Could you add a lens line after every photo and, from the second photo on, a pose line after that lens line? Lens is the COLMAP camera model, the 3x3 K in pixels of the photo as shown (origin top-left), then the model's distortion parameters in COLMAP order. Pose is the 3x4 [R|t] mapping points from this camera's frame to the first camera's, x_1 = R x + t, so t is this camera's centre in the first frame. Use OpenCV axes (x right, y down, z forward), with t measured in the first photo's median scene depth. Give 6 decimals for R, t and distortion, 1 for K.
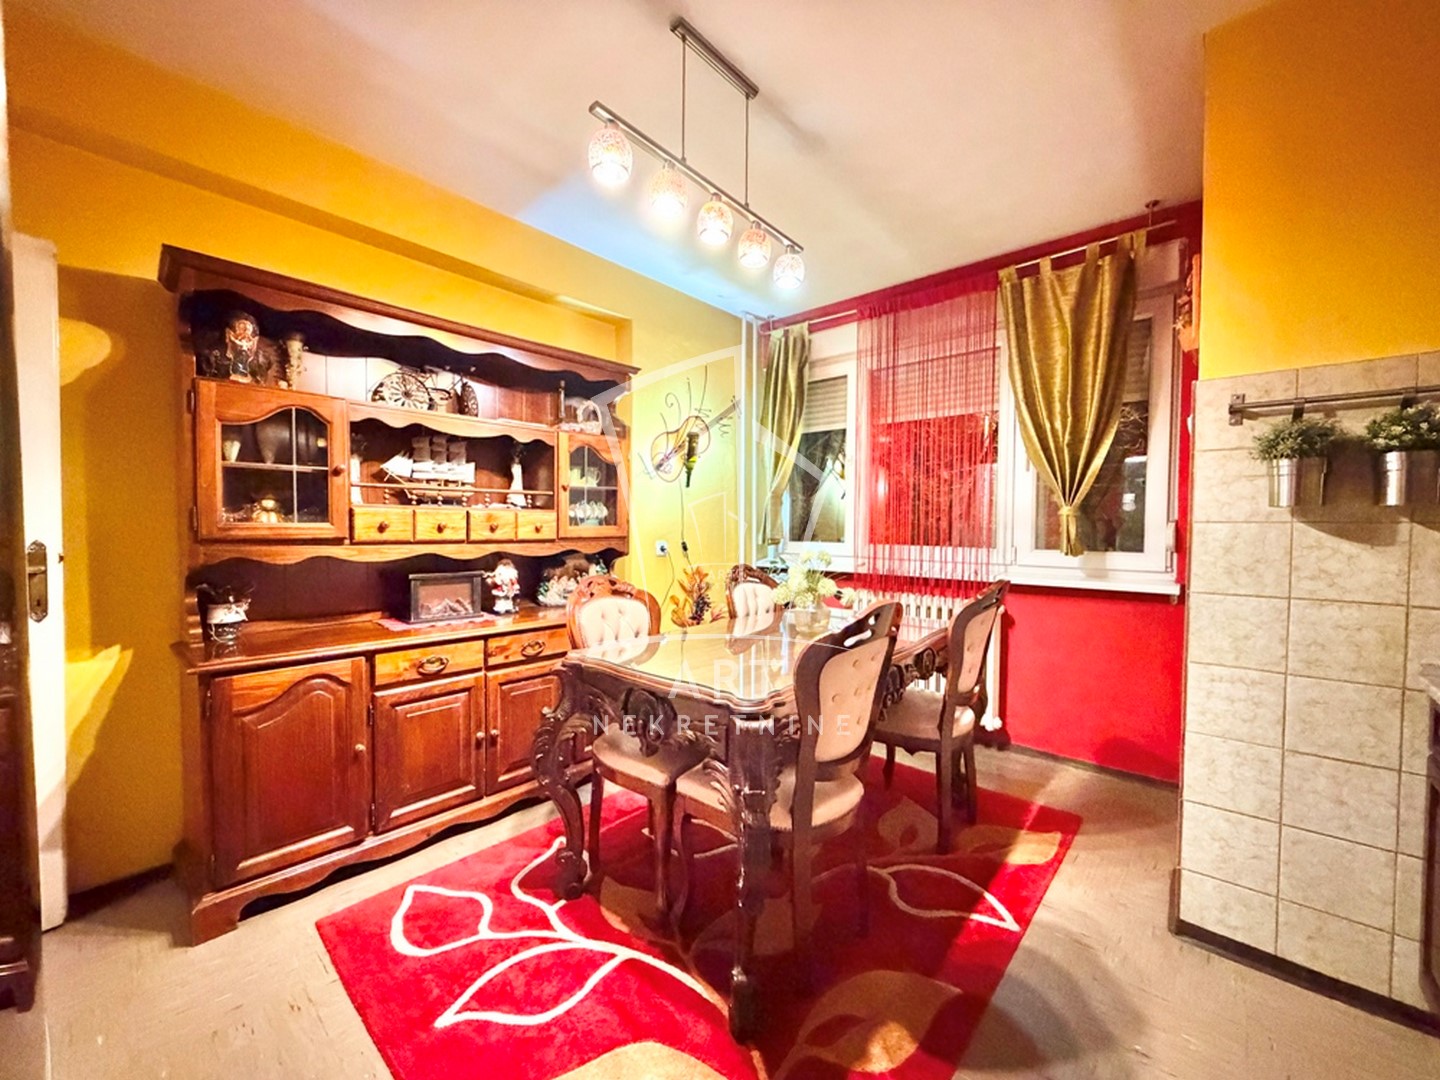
lens RADIAL K [[575.0, 0, 713.5], [0, 575.0, 545.3], [0, 0, 1]] dist [0.000165, -0.000018]
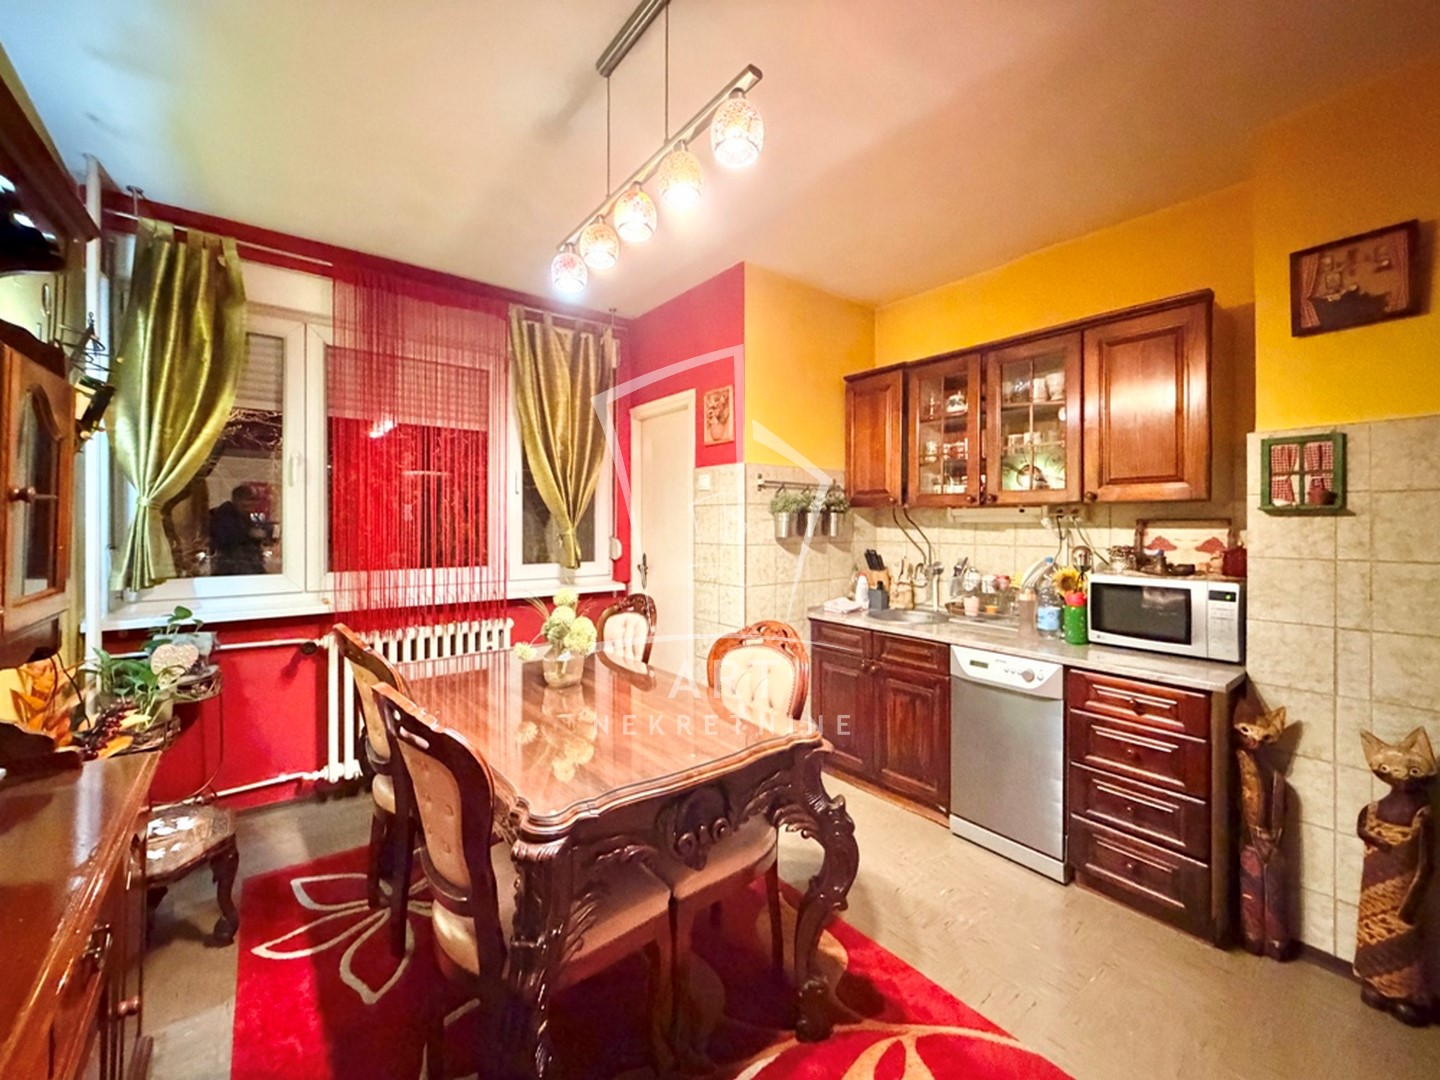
lens RADIAL K [[584.1, 0, 718.7], [0, 584.1, 527.2], [0, 0, 1]] dist [0.000678, -0.000045]
pose [[0.174668, -0.015865, 0.984500, -0.469524], [0.031617, 0.999445, 0.010497, -0.061560], [-0.984120, 0.029293, 0.175072, 0.421786]]
